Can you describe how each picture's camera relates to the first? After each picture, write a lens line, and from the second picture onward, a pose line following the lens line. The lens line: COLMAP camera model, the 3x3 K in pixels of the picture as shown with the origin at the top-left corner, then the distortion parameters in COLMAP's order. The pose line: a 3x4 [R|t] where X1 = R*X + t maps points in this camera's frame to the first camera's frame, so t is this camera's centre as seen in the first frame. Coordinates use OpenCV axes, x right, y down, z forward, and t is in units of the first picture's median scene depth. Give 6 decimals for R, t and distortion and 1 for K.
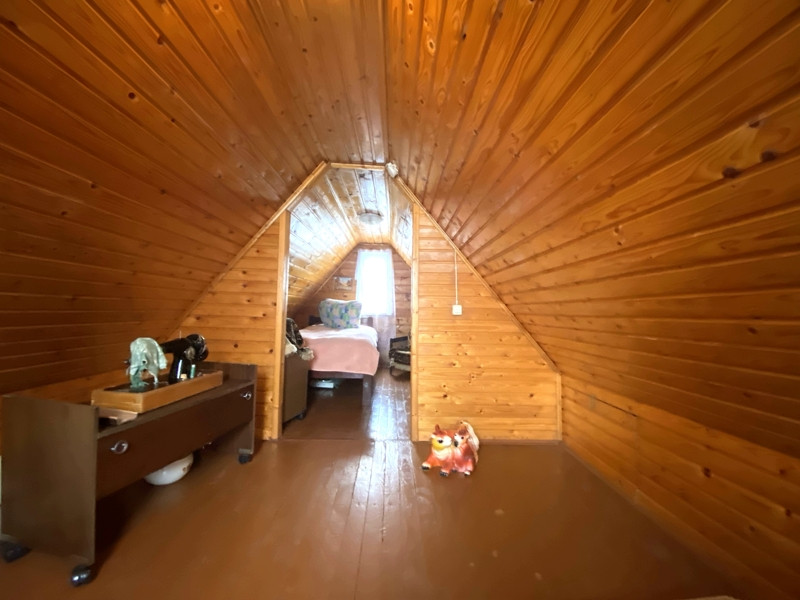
lens RADIAL K [[322.3, 0, 397.3], [0, 322.3, 296.5], [0, 0, 1]] dist [0.047260, -0.044577]
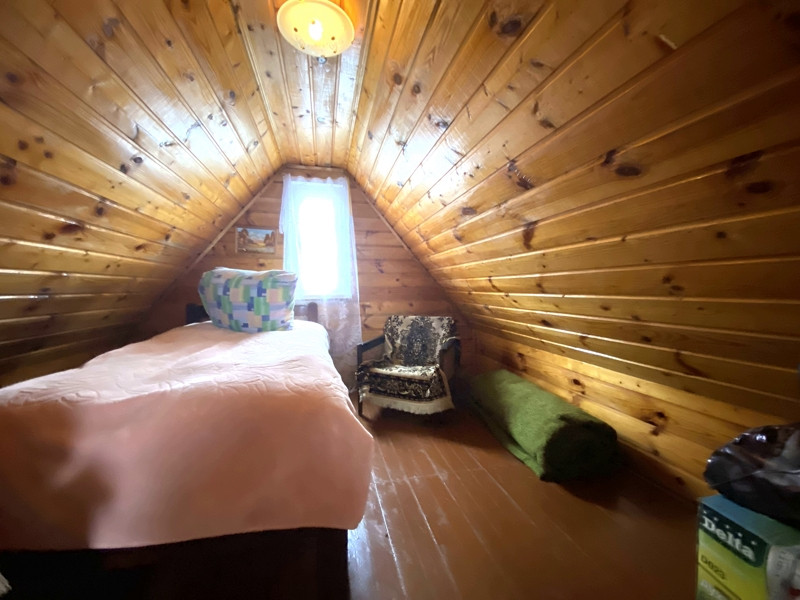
lens RADIAL K [[322.3, 0, 397.3], [0, 322.3, 296.5], [0, 0, 1]] dist [0.047260, -0.044577]
pose [[0.978871, -0.027119, 0.202673, -0.054550], [0.015771, 0.998227, 0.057395, 0.023984], [-0.203870, -0.052986, 0.977563, 0.444634]]
